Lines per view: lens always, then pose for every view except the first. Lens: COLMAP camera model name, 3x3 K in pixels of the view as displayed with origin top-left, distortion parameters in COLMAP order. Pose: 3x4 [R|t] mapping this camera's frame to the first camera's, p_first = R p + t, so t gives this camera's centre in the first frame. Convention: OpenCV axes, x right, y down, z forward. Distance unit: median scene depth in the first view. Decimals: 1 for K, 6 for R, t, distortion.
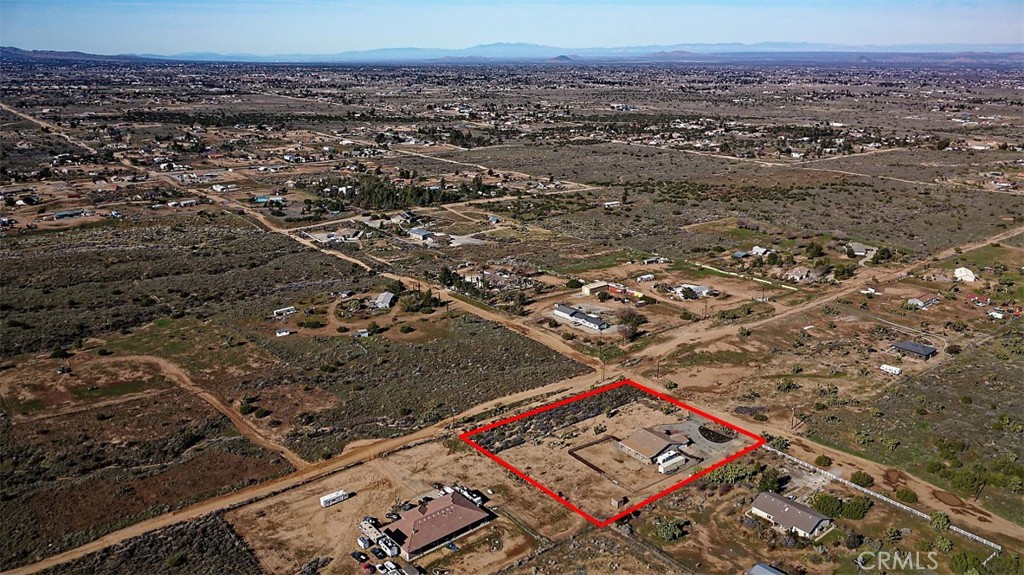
lens RADIAL K [[793.1, 0, 512.0], [0, 793.1, 287.5], [0, 0, 1]] dist [-0.036036, -0.003146]
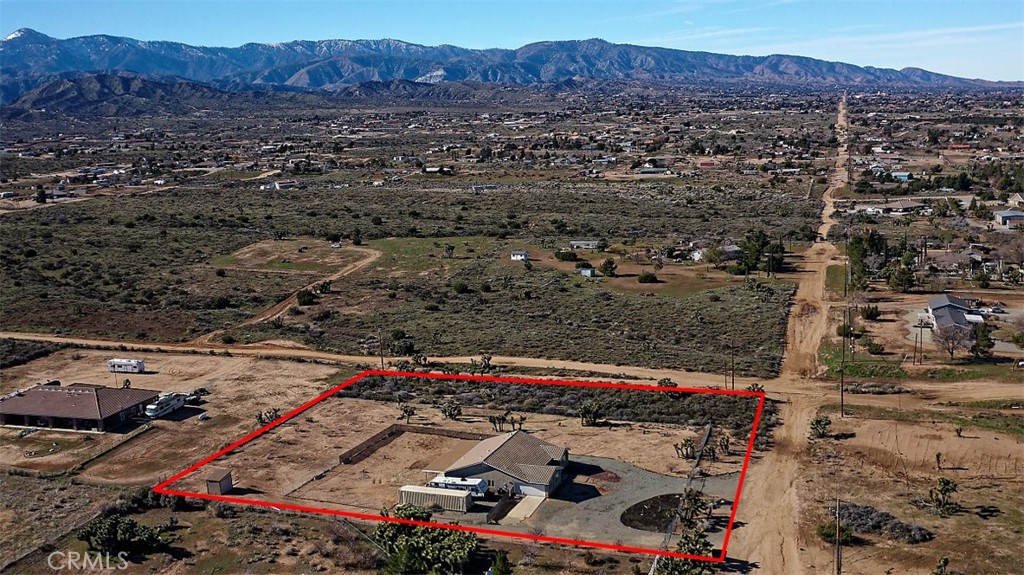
lens RADIAL K [[967.5, 0, 512.0], [0, 967.5, 287.5], [0, 0, 1]] dist [-0.033846, -0.009085]
pose [[0.532230, 0.132242, -0.836208, 0.481002], [-0.208501, 0.977776, 0.021923, 0.069150], [0.820523, 0.162682, 0.547974, 0.543337]]
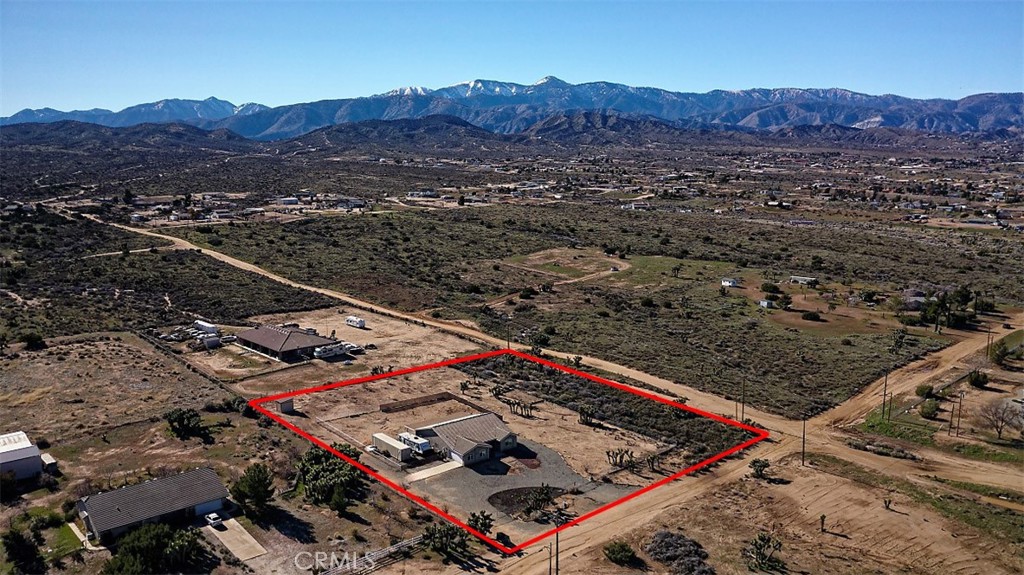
lens RADIAL K [[793.1, 0, 512.0], [0, 793.1, 287.5], [0, 0, 1]] dist [-0.036036, -0.003146]
pose [[0.053944, 0.168930, -0.984151, 0.556319], [-0.295823, 0.944046, 0.145831, 0.005877], [0.953718, 0.283268, 0.100899, 0.739845]]
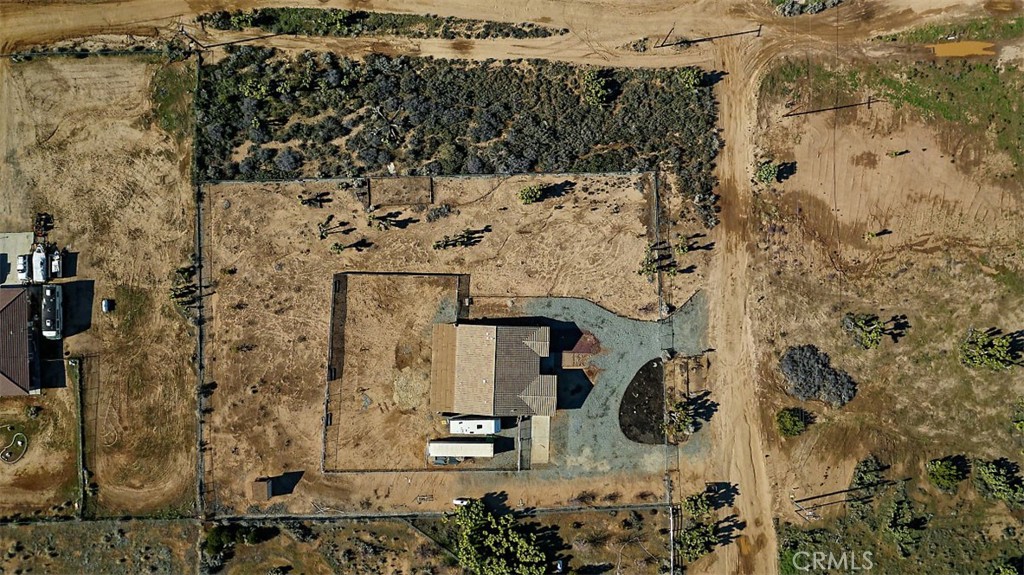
lens RADIAL K [[816.0, 0, 509.1], [0, 816.0, 285.3], [0, 0, 1]] dist [-0.038367, 0.000771]
pose [[0.790005, 0.613051, 0.007788, 0.118882], [-0.195120, 0.239358, 0.951123, -0.212065], [0.581223, -0.752912, 0.308713, 0.698439]]
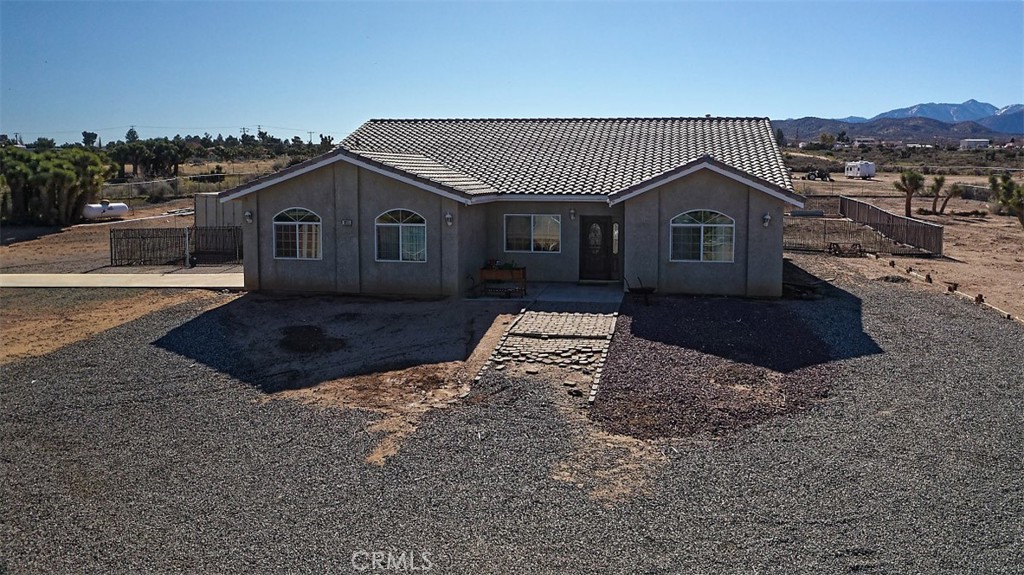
lens RADIAL K [[803.3, 0, 512.0], [0, 803.3, 287.5], [0, 0, 1]] dist [-0.024116, -0.002329]
pose [[-0.731887, 0.108831, -0.672679, 0.199270], [-0.189884, 0.915490, 0.354713, 0.132199], [0.654435, 0.387341, -0.649370, 0.834336]]
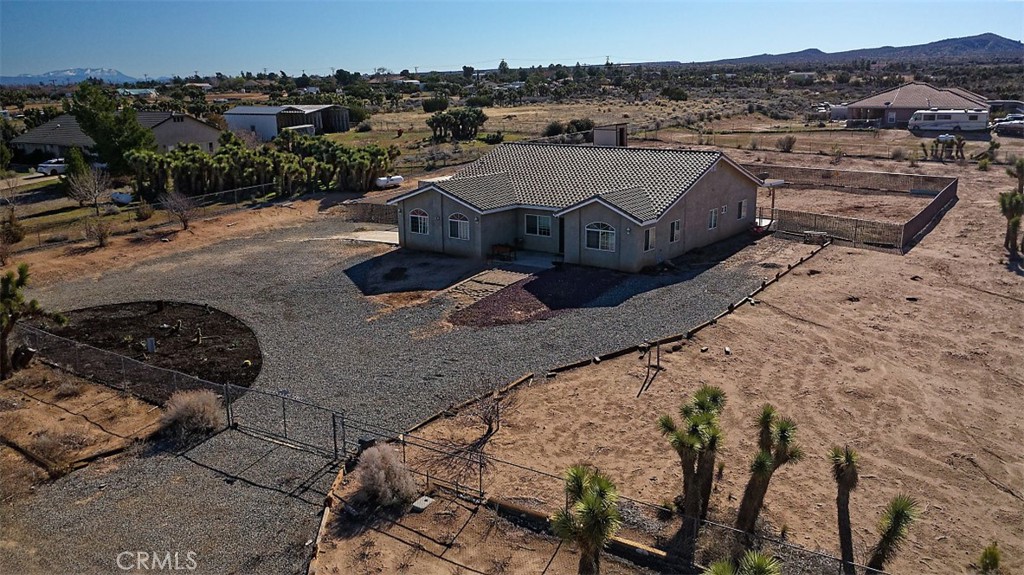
lens RADIAL K [[793.1, 0, 512.0], [0, 793.1, 287.5], [0, 0, 1]] dist [-0.036036, -0.003146]
pose [[-0.955132, 0.094373, -0.280741, 0.192545], [-0.063979, 0.859756, 0.506682, 0.100406], [0.289186, 0.501910, -0.815143, 0.889513]]
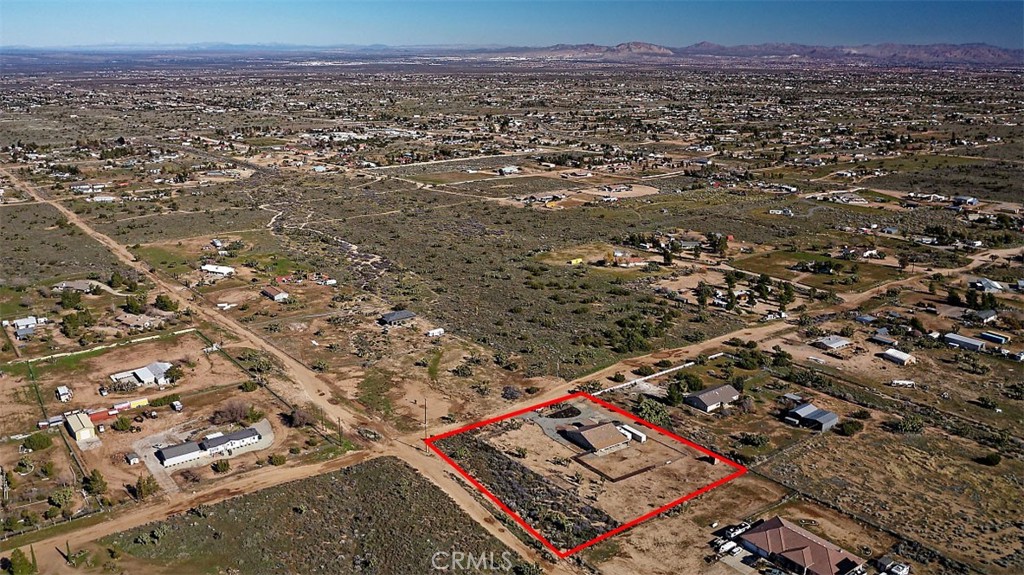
lens RADIAL K [[816.0, 0, 509.1], [0, 816.0, 285.3], [0, 0, 1]] dist [-0.038367, 0.000771]
pose [[0.037633, -0.271280, 0.961765, -0.615240], [0.284560, 0.925509, 0.249919, -0.218506], [-0.957919, 0.264274, 0.112025, 0.732617]]
